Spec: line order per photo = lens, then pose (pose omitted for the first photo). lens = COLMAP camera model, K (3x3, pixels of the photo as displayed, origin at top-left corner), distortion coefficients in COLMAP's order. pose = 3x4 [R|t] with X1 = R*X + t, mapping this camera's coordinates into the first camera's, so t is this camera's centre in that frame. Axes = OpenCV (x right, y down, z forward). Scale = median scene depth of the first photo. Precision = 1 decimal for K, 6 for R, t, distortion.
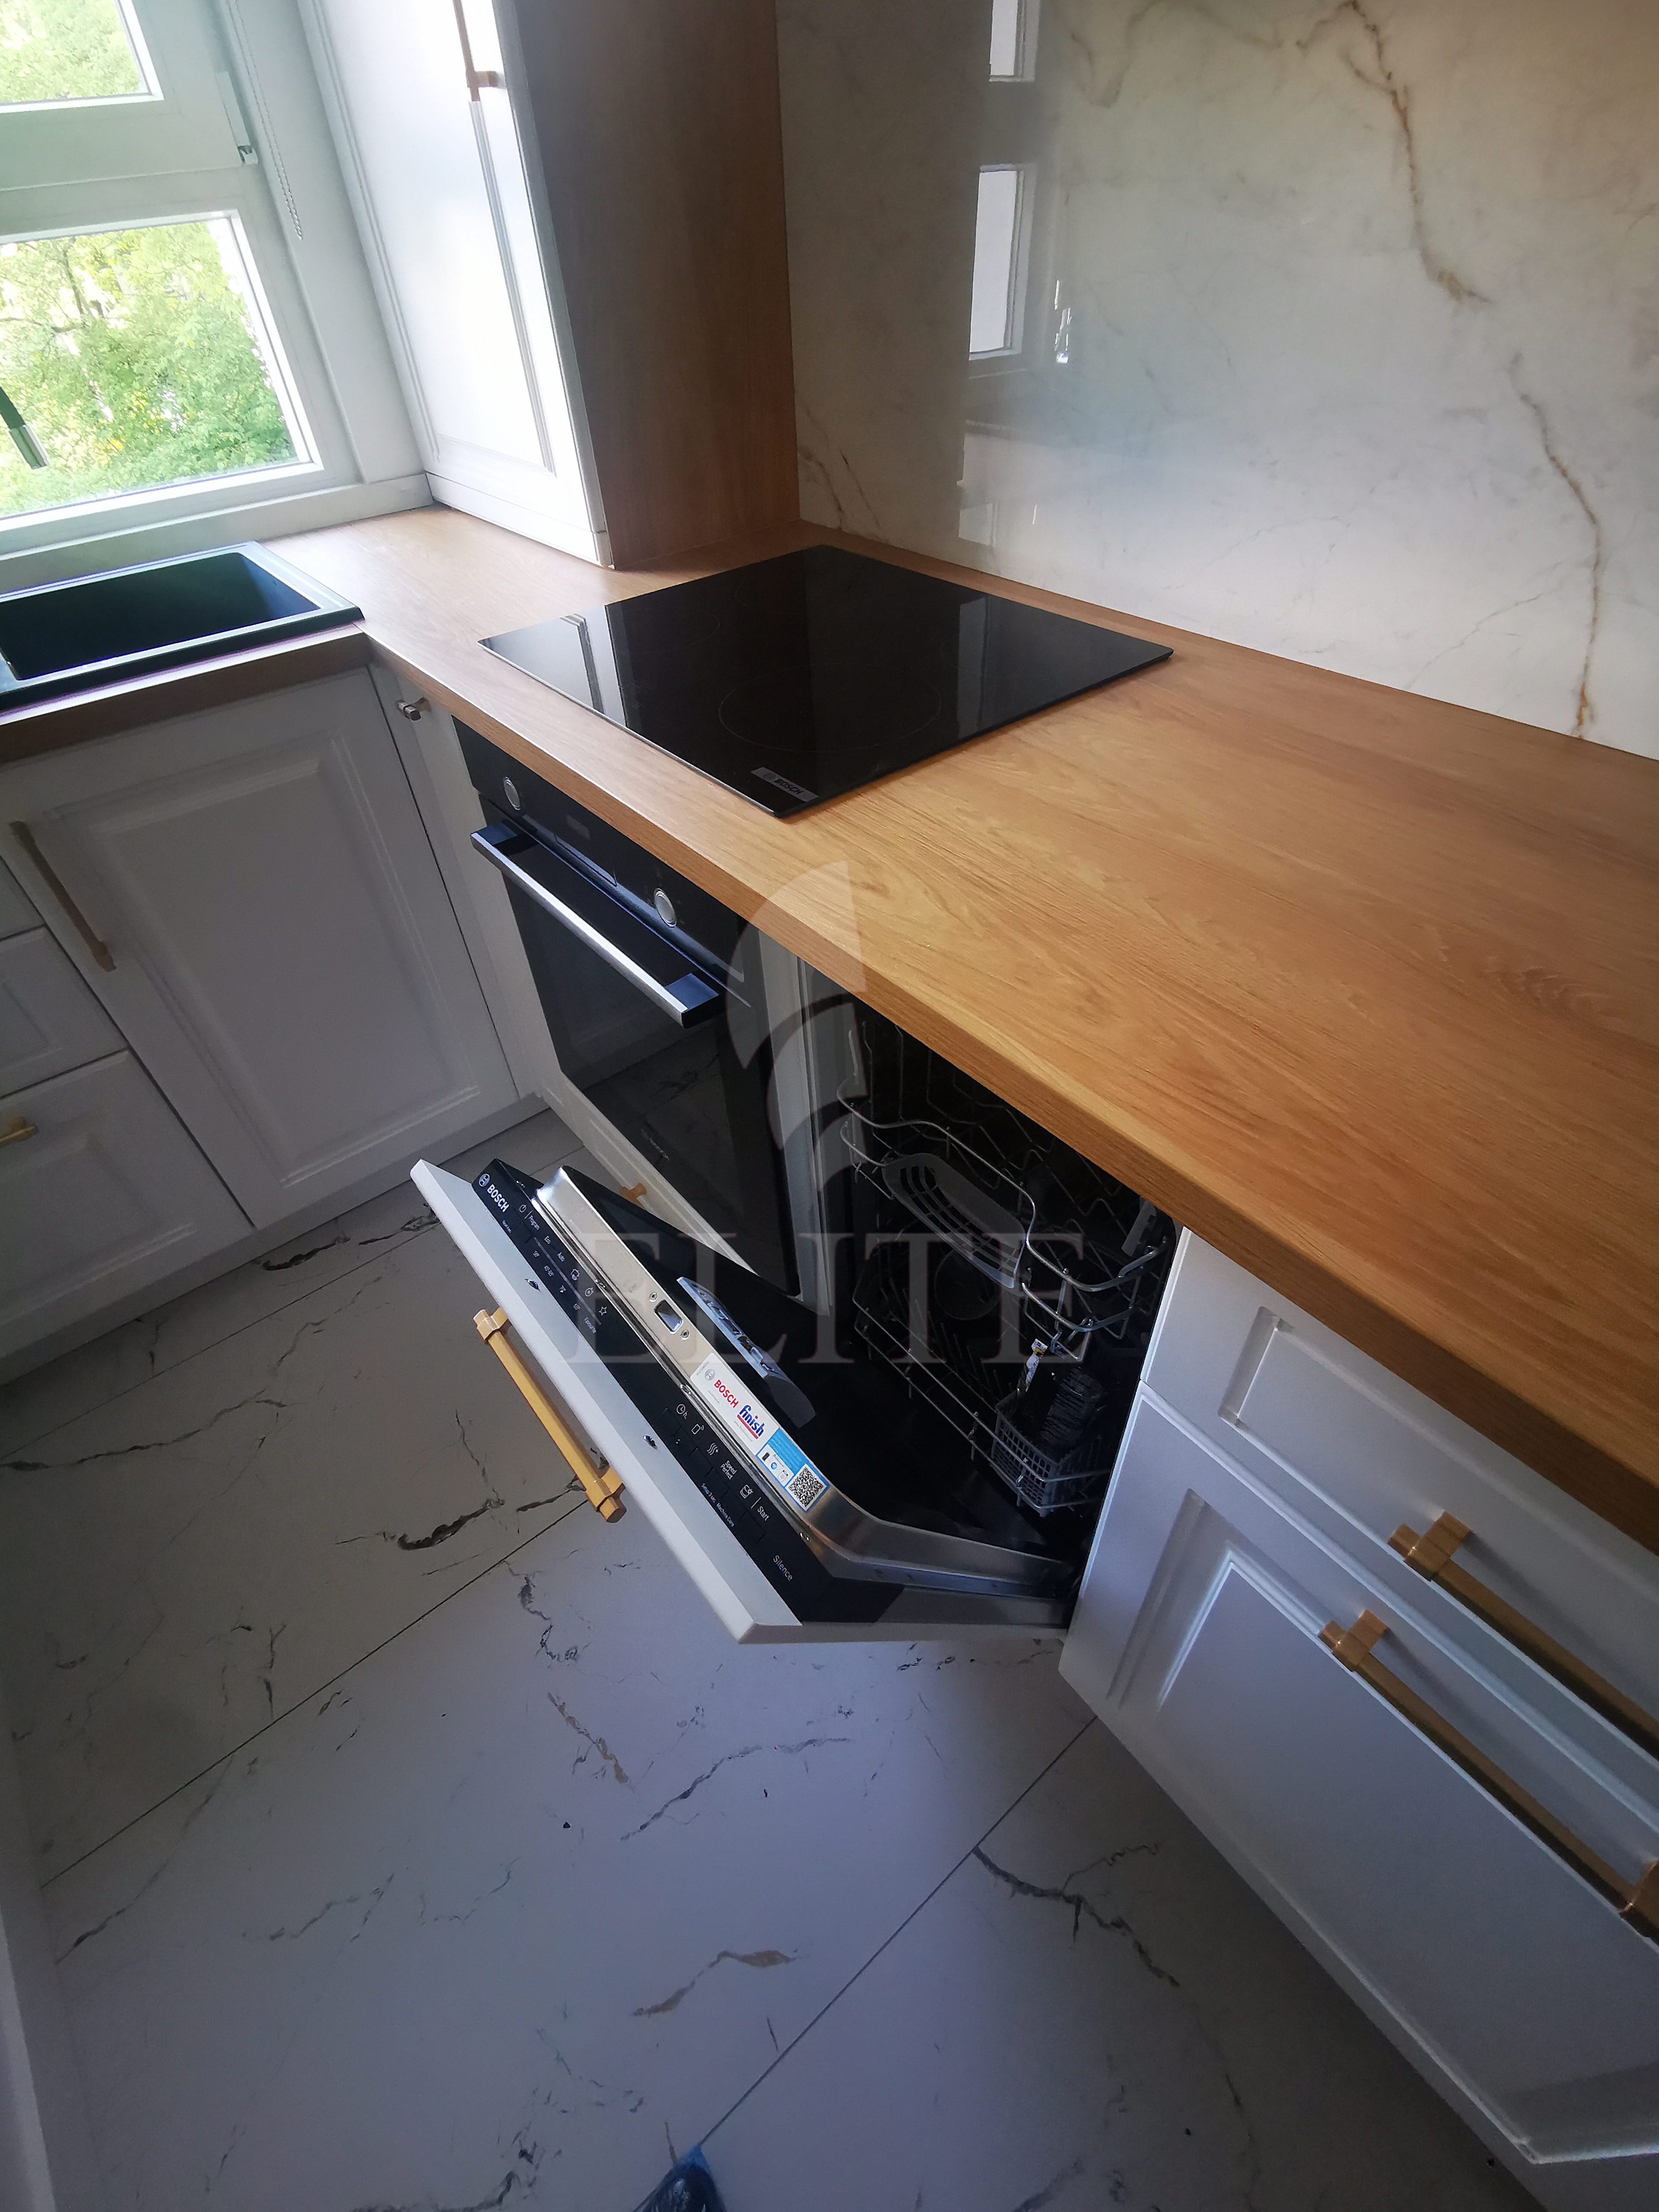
lens RADIAL K [[1030.7, 0, 829.5], [0, 1030.7, 1106.0], [0, 0, 1]] dist [0.014481, -0.000482]
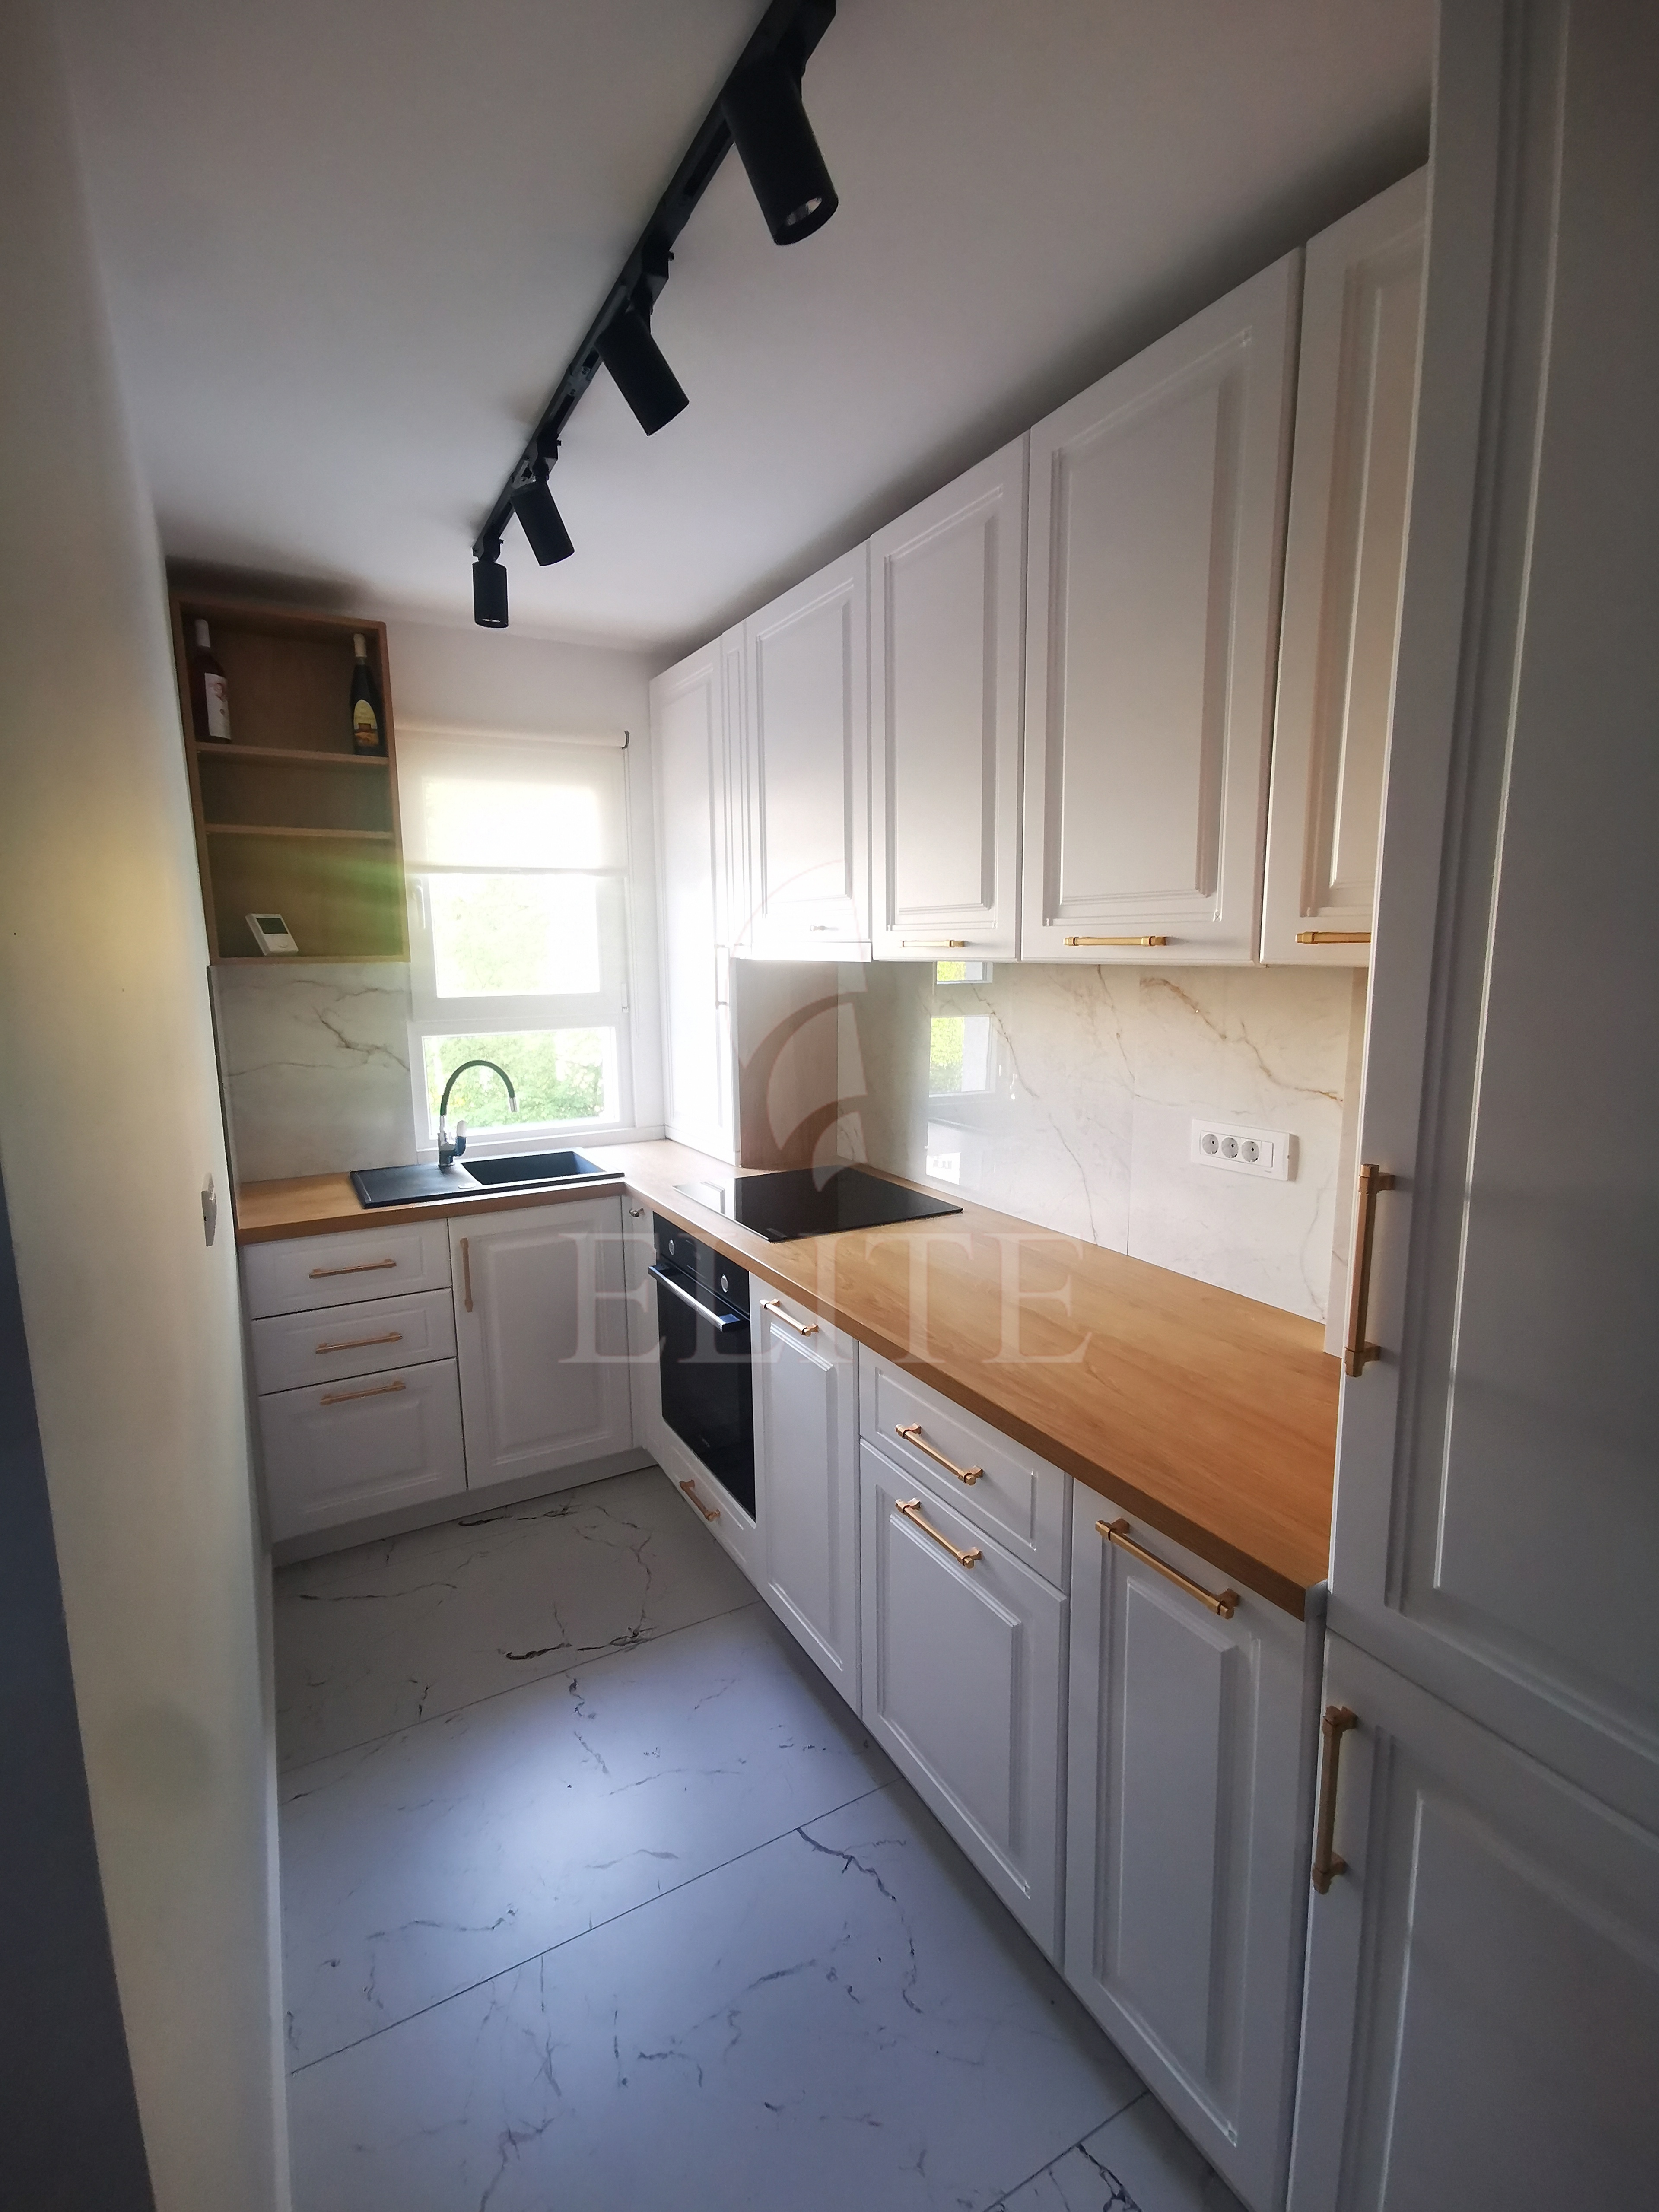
lens RADIAL K [[1011.0, 0, 819.2], [0, 1011.0, 1112.5], [0, 0, 1]] dist [0.000325, -0.000008]
pose [[0.984770, 0.064184, -0.161582, 0.299175], [-0.142717, 0.829206, -0.540416, 0.522078], [0.099299, 0.555246, 0.825737, -0.813988]]
